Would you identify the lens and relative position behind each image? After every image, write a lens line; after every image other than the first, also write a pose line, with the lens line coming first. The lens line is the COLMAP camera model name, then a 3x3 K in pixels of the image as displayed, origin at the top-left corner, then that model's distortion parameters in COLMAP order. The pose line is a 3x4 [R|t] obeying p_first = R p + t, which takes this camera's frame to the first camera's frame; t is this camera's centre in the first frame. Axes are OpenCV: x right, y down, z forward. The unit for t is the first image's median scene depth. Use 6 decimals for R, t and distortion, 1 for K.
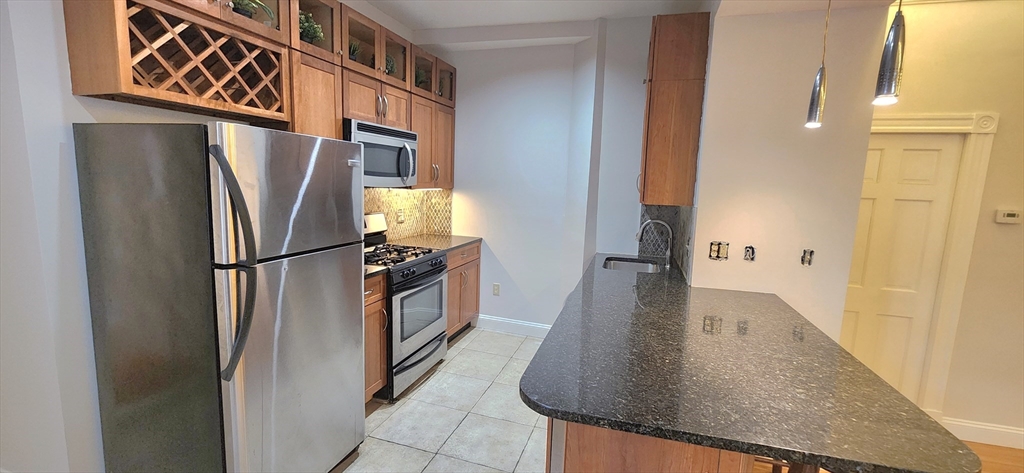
lens RADIAL K [[420.8, 0, 517.1], [0, 420.8, 236.5], [0, 0, 1]] dist [-0.000405, -0.000307]
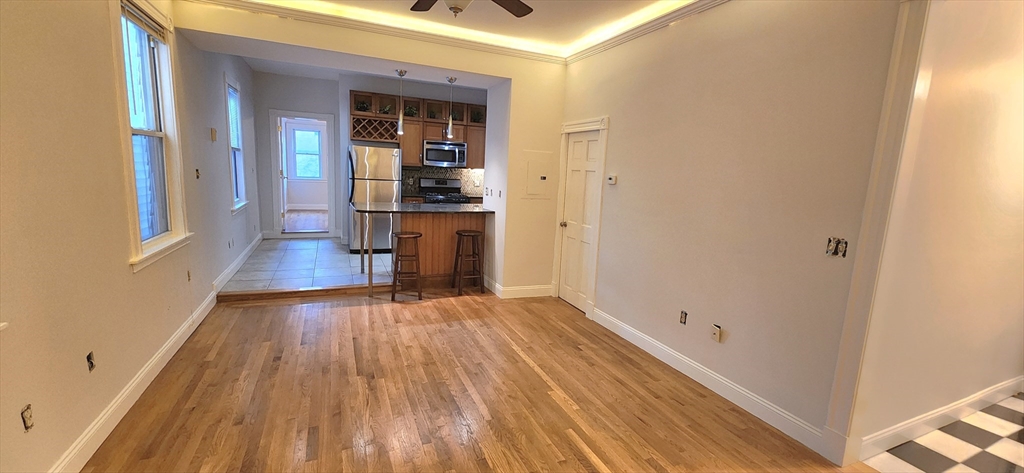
lens RADIAL K [[420.8, 0, 517.1], [0, 420.8, 236.5], [0, 0, 1]] dist [-0.000405, -0.000307]
pose [[0.654186, 0.117824, -0.747100, 2.161997], [-0.128090, 0.990782, 0.044095, 0.142999], [0.745409, 0.066850, 0.663247, -0.318538]]
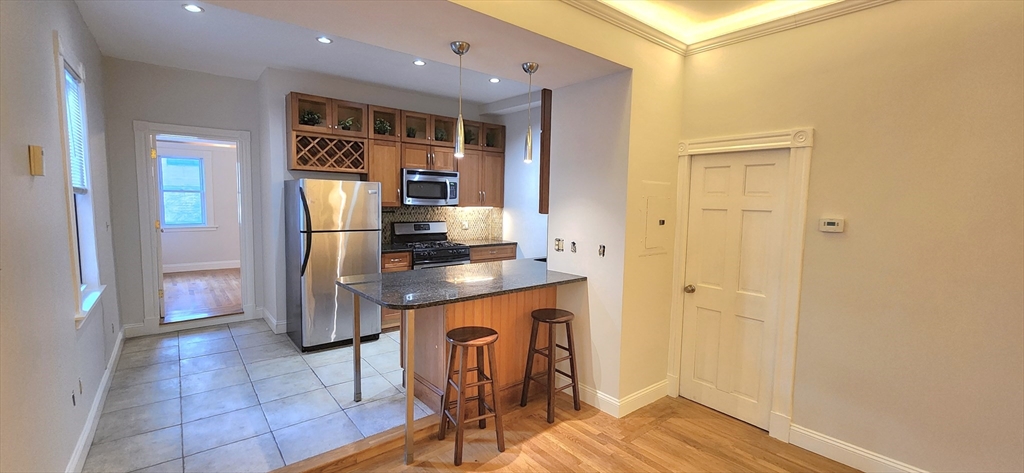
lens RADIAL K [[420.8, 0, 517.1], [0, 420.8, 236.5], [0, 0, 1]] dist [-0.000405, -0.000307]
pose [[0.831796, 0.028894, -0.554329, 1.104141], [-0.063809, 0.997001, -0.043780, 0.073099], [0.551402, 0.071787, 0.831145, -0.264378]]
